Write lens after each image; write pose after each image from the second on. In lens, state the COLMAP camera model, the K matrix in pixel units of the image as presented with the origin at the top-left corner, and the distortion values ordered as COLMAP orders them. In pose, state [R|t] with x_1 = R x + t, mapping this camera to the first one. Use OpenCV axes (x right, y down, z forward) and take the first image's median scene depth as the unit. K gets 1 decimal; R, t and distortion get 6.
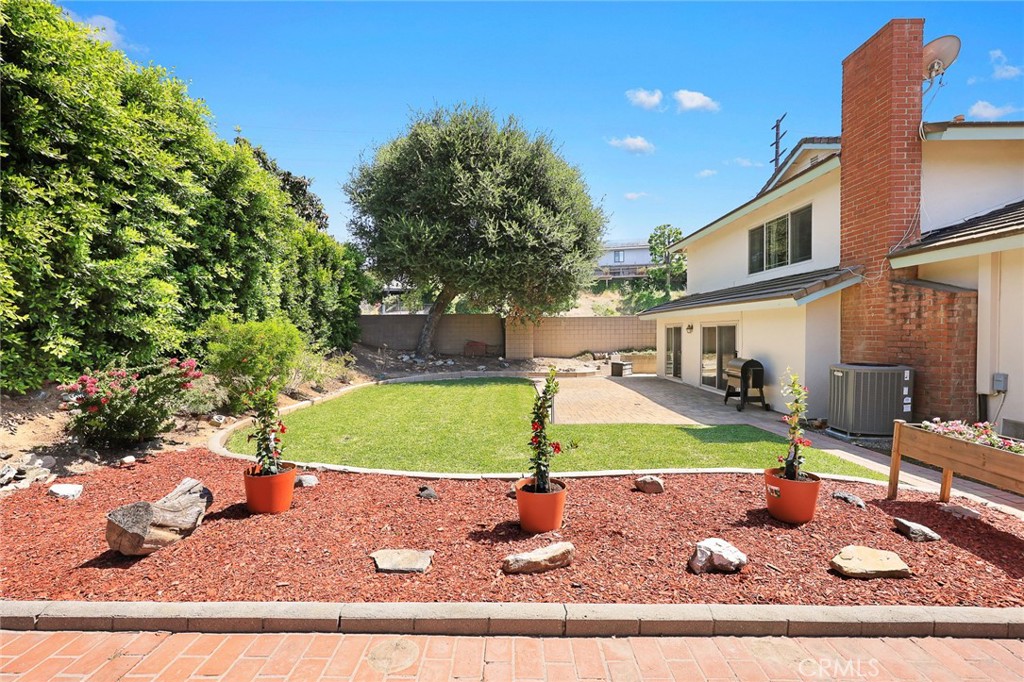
lens RADIAL K [[446.5, 0, 516.2], [0, 446.5, 341.0], [0, 0, 1]] dist [-0.000842, 0.000013]
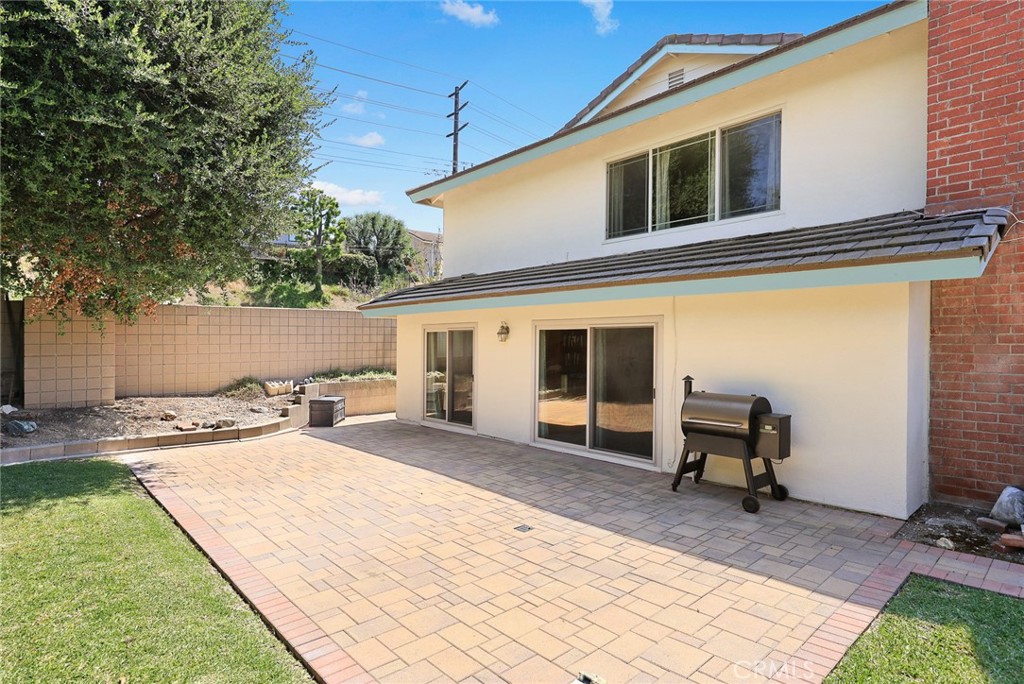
lens RADIAL K [[538.6, 0, 510.5], [0, 538.6, 343.9], [0, 0, 1]] dist [-0.003754, -0.000169]
pose [[0.739722, 0.001657, 0.672910, -0.033701], [0.010268, 0.999853, -0.013750, -0.005387], [-0.672834, 0.017080, 0.739596, 0.517376]]
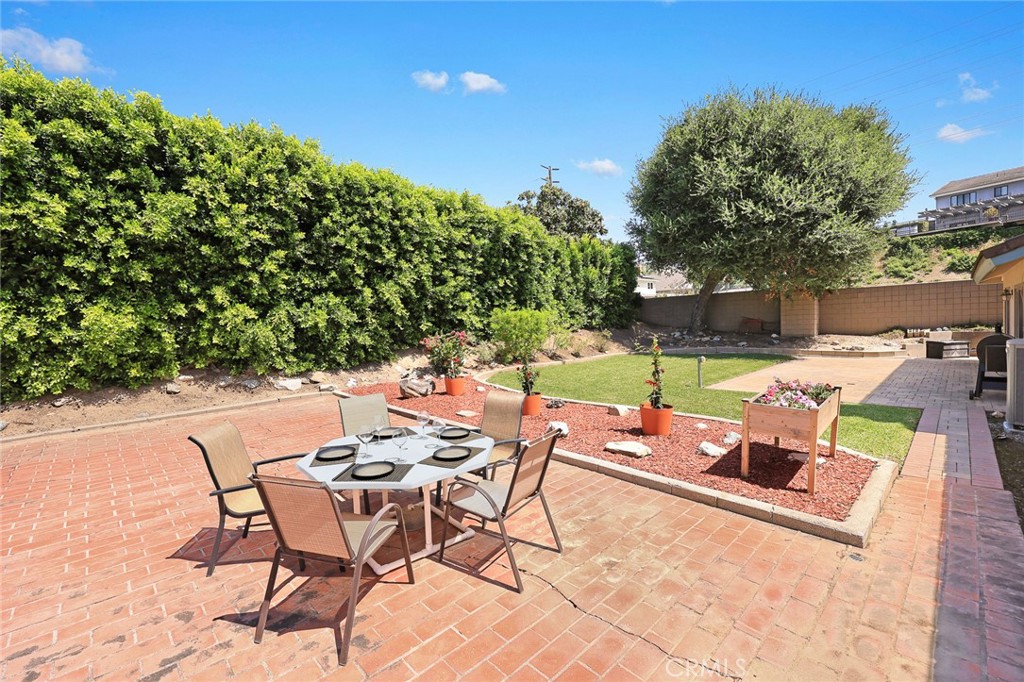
lens RADIAL K [[432.0, 0, 512.0], [0, 432.0, 341.0], [0, 0, 1]] dist [-0.001604, -0.000333]
pose [[0.690015, 0.013483, -0.723669, 0.336455], [0.020738, 0.999048, 0.038388, 0.004781], [0.723498, -0.041495, 0.689078, -0.083834]]
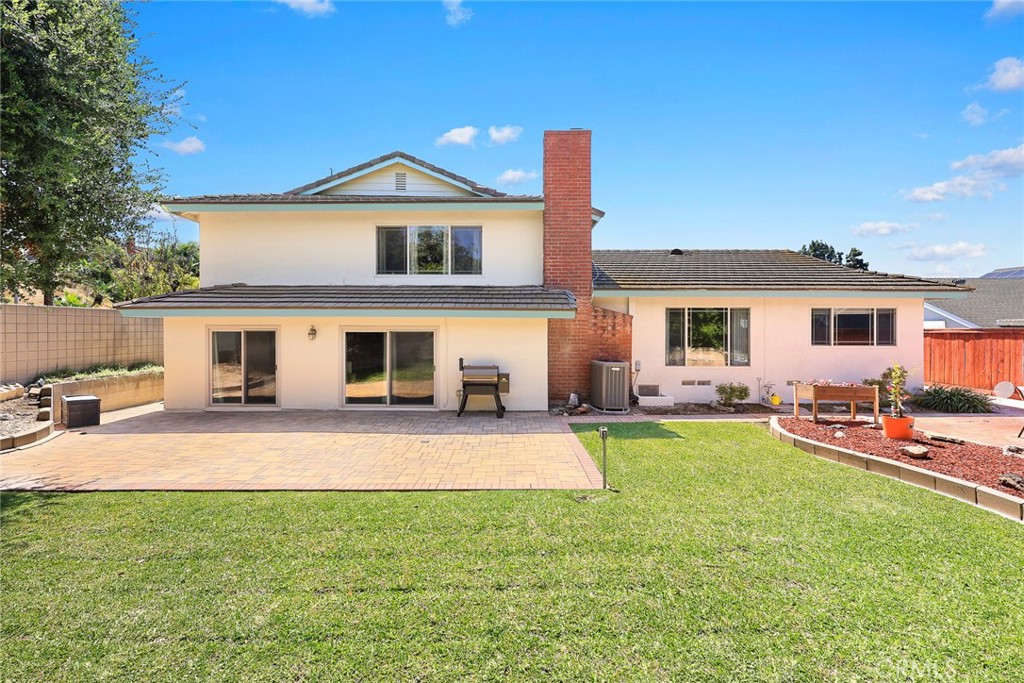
lens RADIAL K [[429.5, 0, 498.2], [0, 429.5, 339.2], [0, 0, 1]] dist [-0.000972, -0.000100]
pose [[0.017856, -0.010834, 0.999782, -0.316335], [0.017515, 0.999791, 0.010521, -0.020464], [-0.999687, 0.017323, 0.018042, 0.669701]]
